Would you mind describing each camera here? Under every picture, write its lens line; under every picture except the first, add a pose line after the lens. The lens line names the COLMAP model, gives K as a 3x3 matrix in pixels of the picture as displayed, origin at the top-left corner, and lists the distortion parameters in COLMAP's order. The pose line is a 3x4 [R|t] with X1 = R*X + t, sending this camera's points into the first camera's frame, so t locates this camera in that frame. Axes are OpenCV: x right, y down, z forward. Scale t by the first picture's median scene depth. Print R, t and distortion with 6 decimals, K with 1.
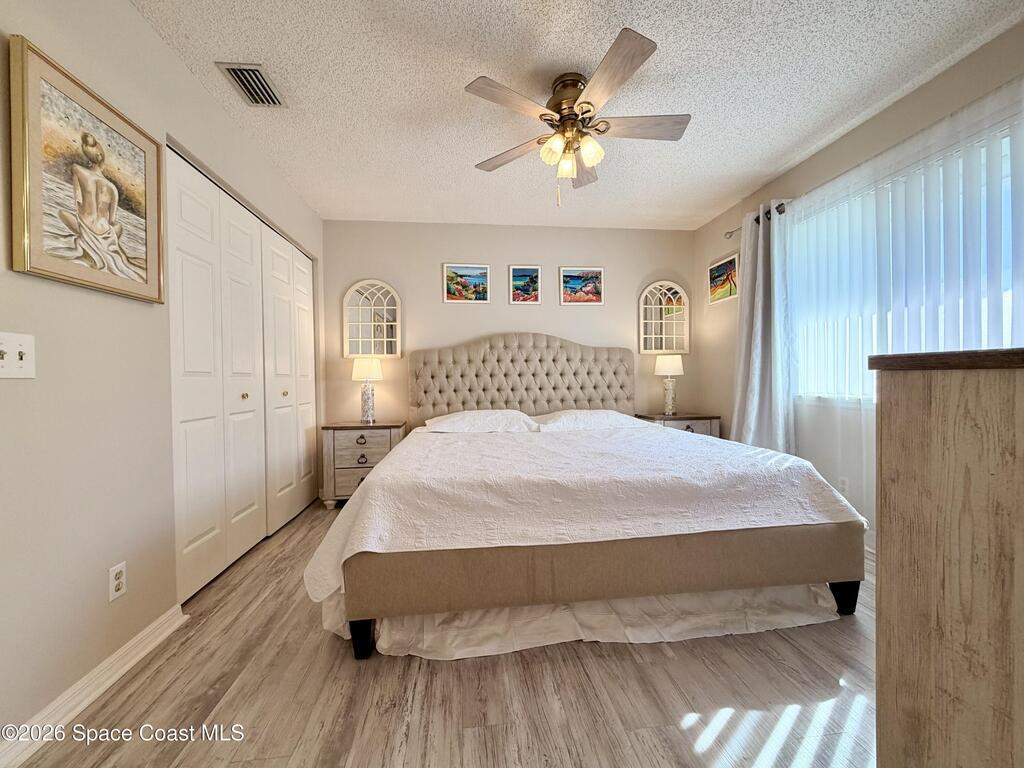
lens RADIAL K [[414.4, 0, 512.0], [0, 414.4, 384.0], [0, 0, 1]] dist [0.000027, -0.000421]
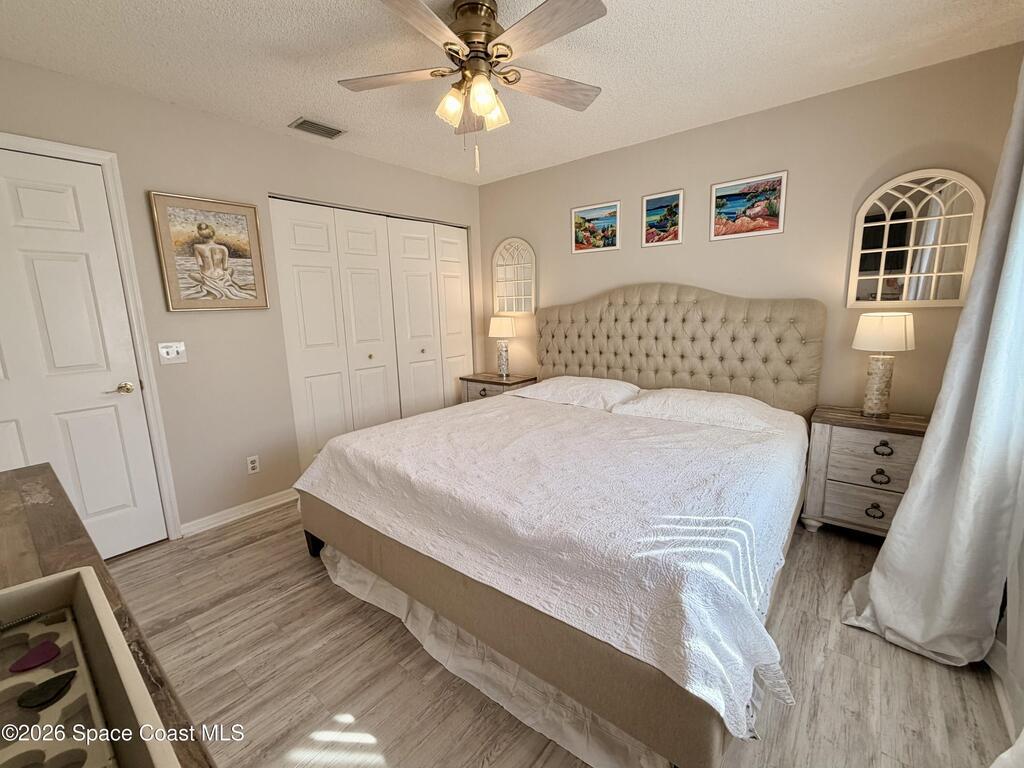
lens RADIAL K [[437.9, 0, 512.0], [0, 437.9, 384.0], [0, 0, 1]] dist [0.003192, 0.000128]
pose [[0.691629, 0.123932, -0.711541, 0.487137], [0.008134, 0.983769, 0.179254, -0.091635], [0.722208, -0.129765, 0.679395, 0.216571]]
